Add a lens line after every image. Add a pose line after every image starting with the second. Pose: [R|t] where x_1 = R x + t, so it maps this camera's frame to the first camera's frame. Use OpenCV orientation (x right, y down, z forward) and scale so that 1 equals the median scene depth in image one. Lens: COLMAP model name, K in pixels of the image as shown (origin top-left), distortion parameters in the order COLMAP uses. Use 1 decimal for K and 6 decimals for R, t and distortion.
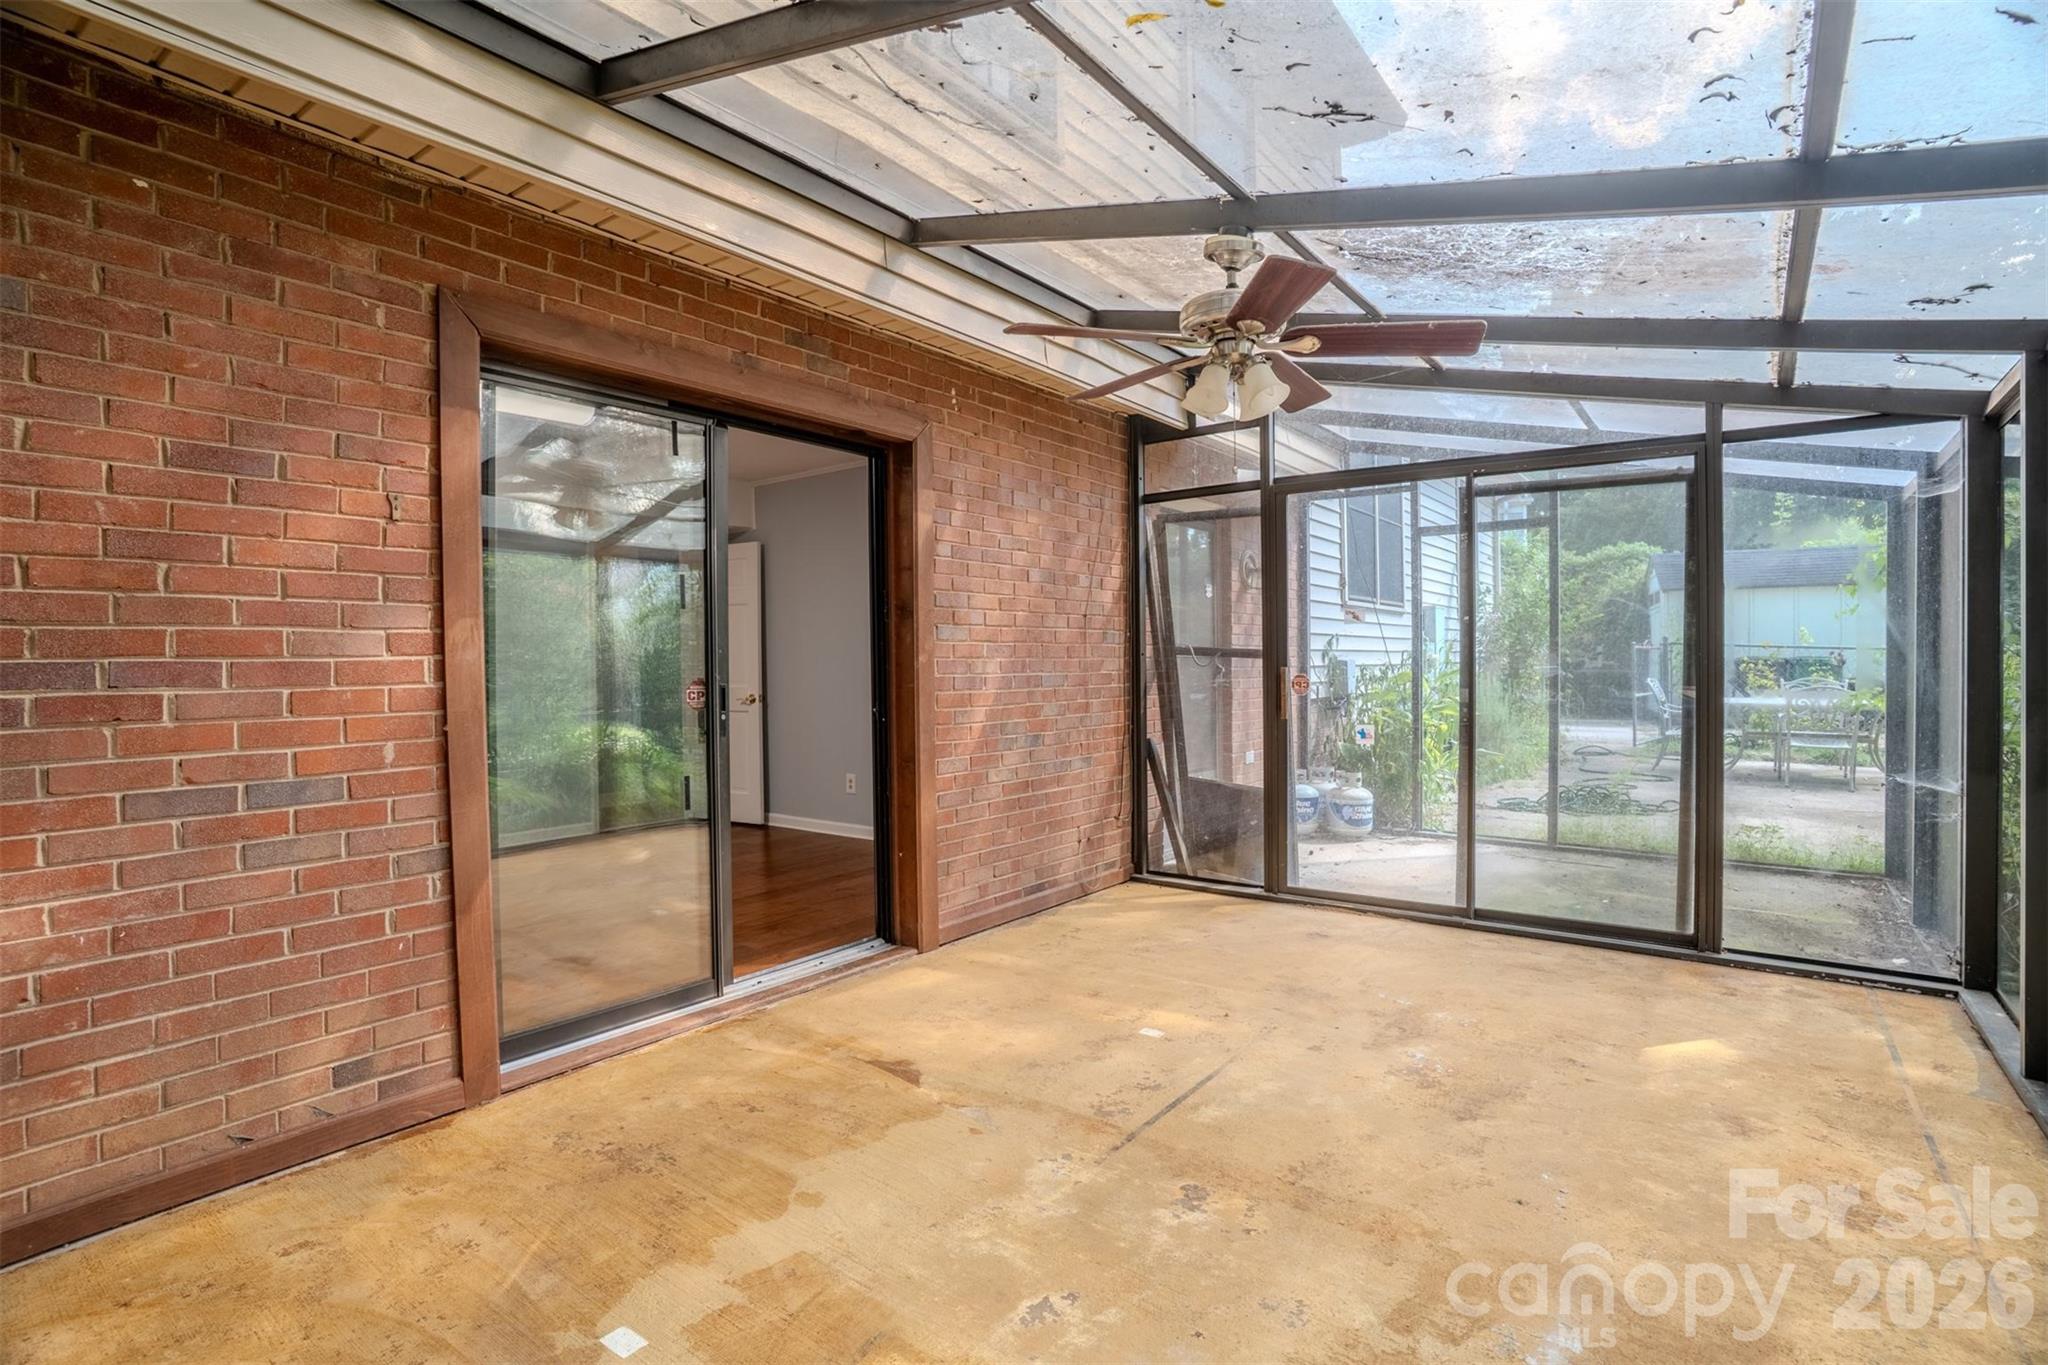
lens RADIAL K [[1007.2, 0, 1024.0], [0, 1007.2, 682.5], [0, 0, 1]] dist [-0.072516, 0.032605]
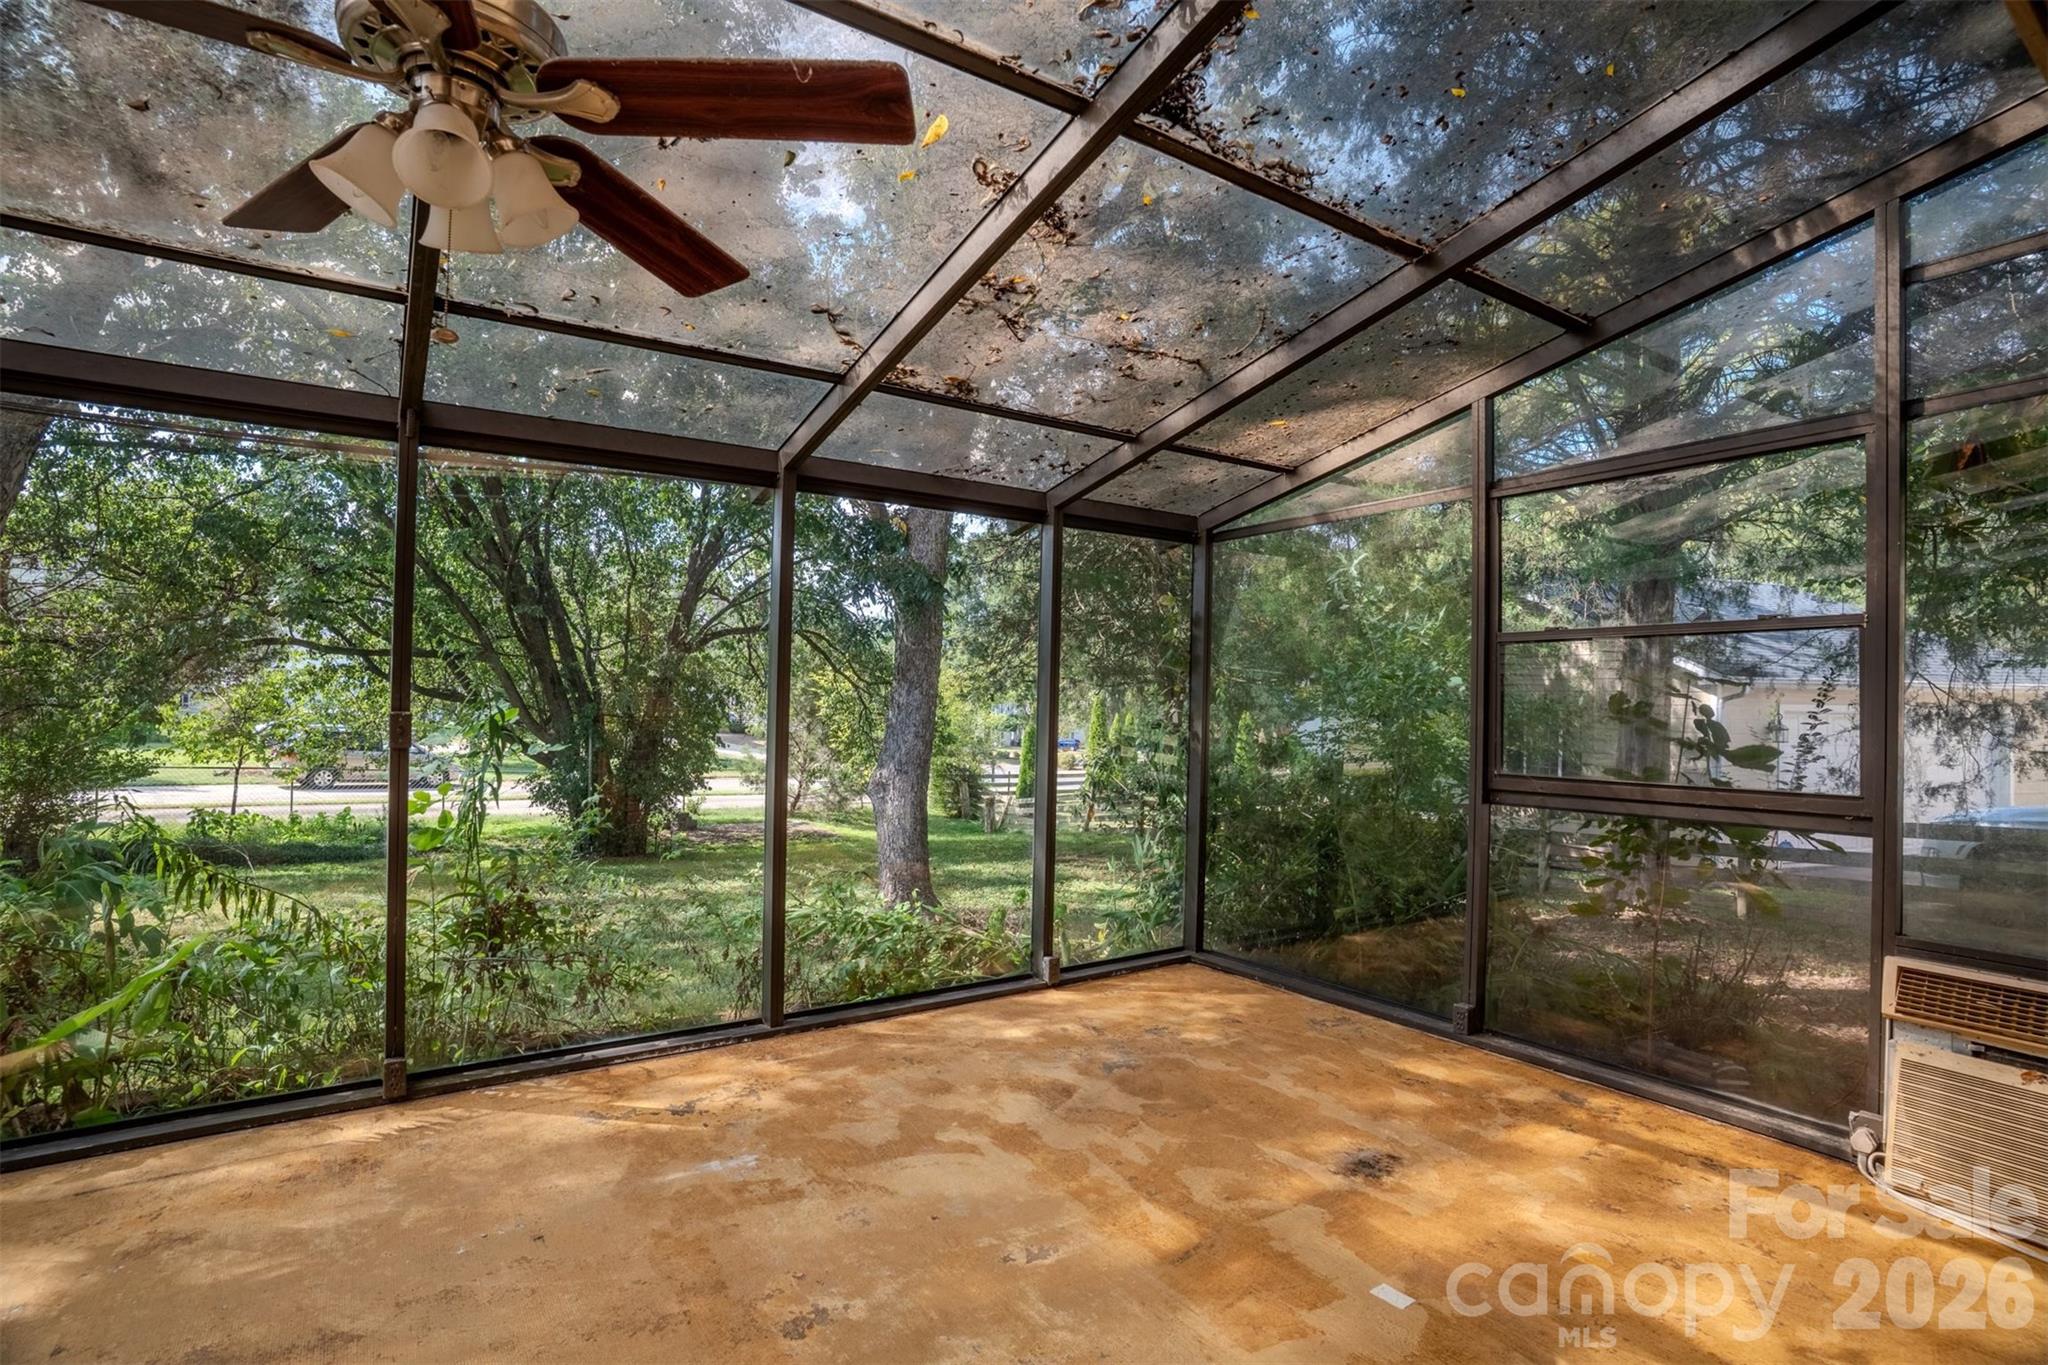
lens RADIAL K [[1007.2, 0, 1024.0], [0, 1007.2, 682.5], [0, 0, 1]] dist [-0.072516, 0.032605]
pose [[-0.944599, -0.003202, 0.328212, -0.309421], [-0.002755, 0.999995, 0.001827, -0.049130], [-0.328216, 0.000822, -0.944602, 1.851594]]
